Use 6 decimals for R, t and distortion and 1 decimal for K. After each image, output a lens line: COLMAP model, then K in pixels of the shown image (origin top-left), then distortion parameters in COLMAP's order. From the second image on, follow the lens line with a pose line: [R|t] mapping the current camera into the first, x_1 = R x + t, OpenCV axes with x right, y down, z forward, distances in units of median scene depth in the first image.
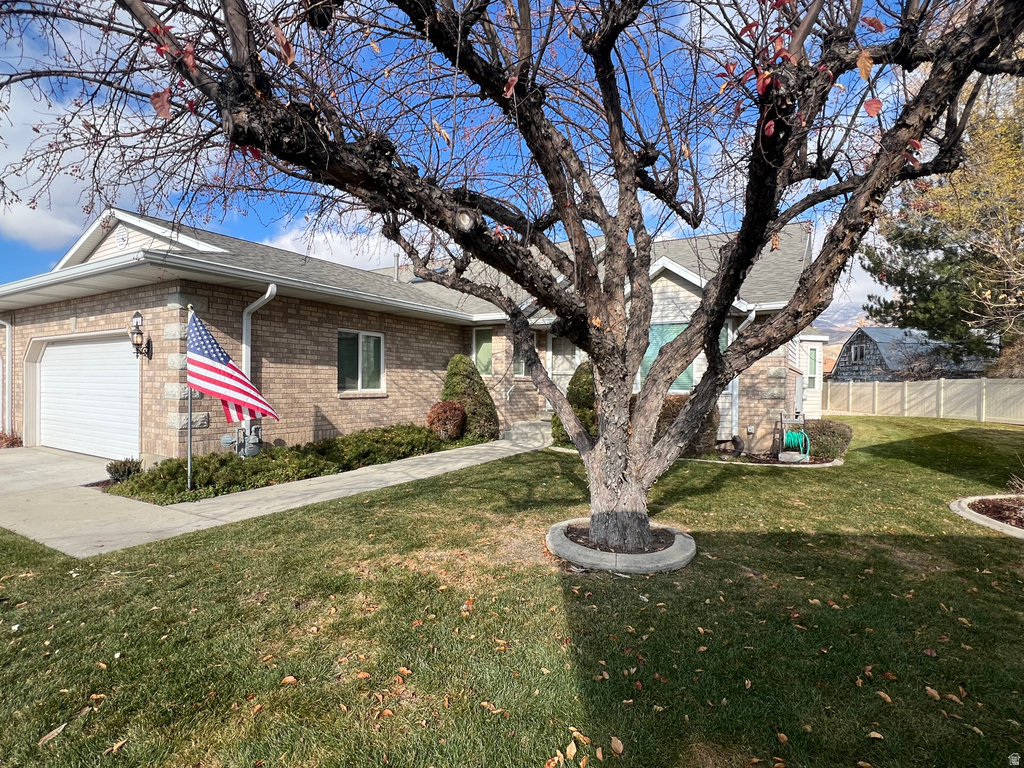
lens RADIAL K [[505.4, 0, 511.4], [0, 505.4, 381.0], [0, 0, 1]] dist [-0.005158, -0.000405]
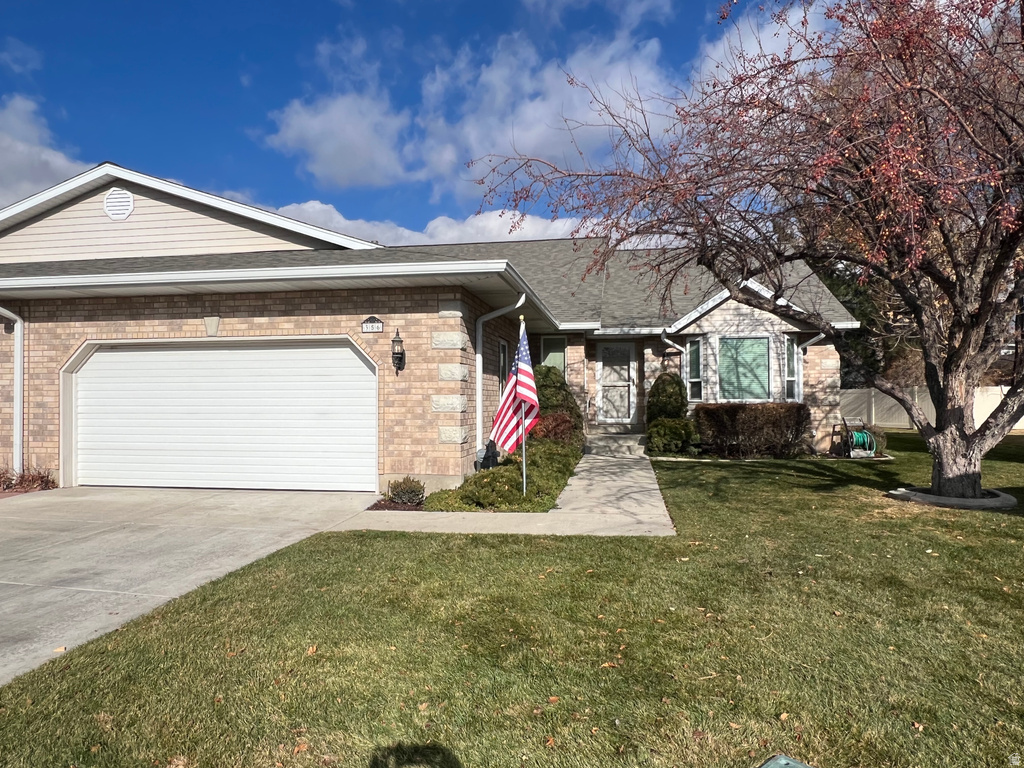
lens RADIAL K [[662.2, 0, 512.7], [0, 662.2, 388.3], [0, 0, 1]] dist [0.000054, -0.000118]
pose [[0.927796, -0.006573, 0.373030, -0.773705], [0.011699, 0.999866, -0.011479, 0.005090], [-0.372904, 0.015015, 0.927748, -0.146061]]
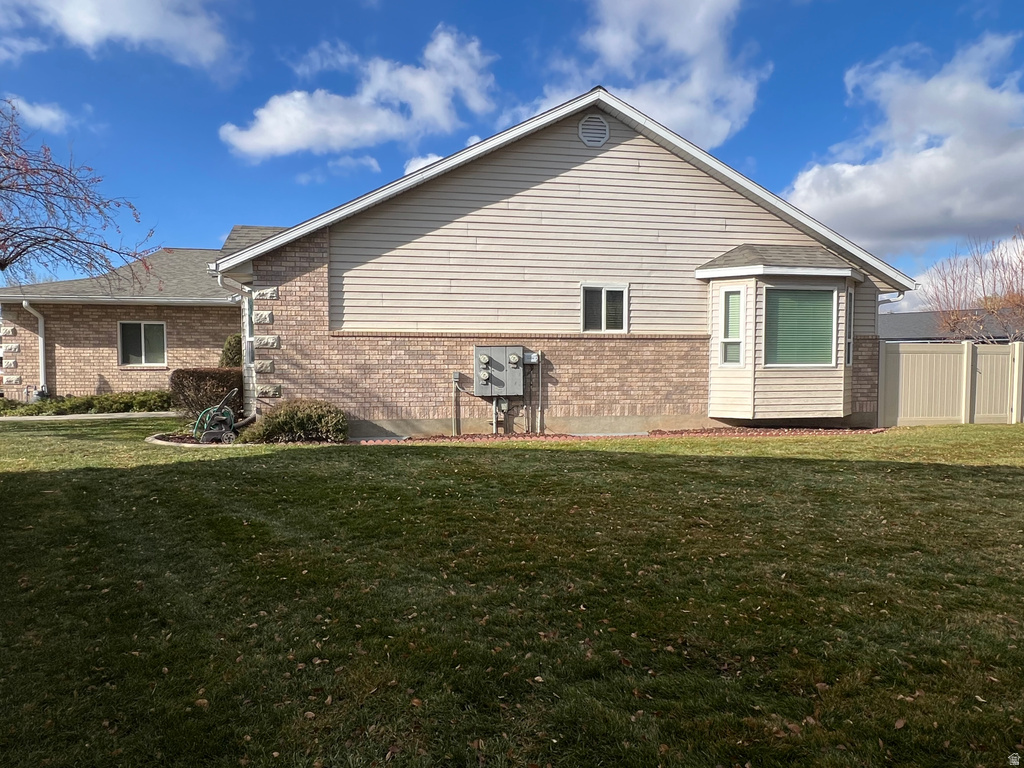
lens RADIAL K [[626.1, 0, 512.1], [0, 626.1, 384.7], [0, 0, 1]] dist [0.002393, 0.000646]
pose [[0.658966, 0.027845, -0.751657, 1.749561], [0.006378, 0.999072, 0.042601, 0.007834], [0.752146, -0.032867, 0.658177, 0.664759]]
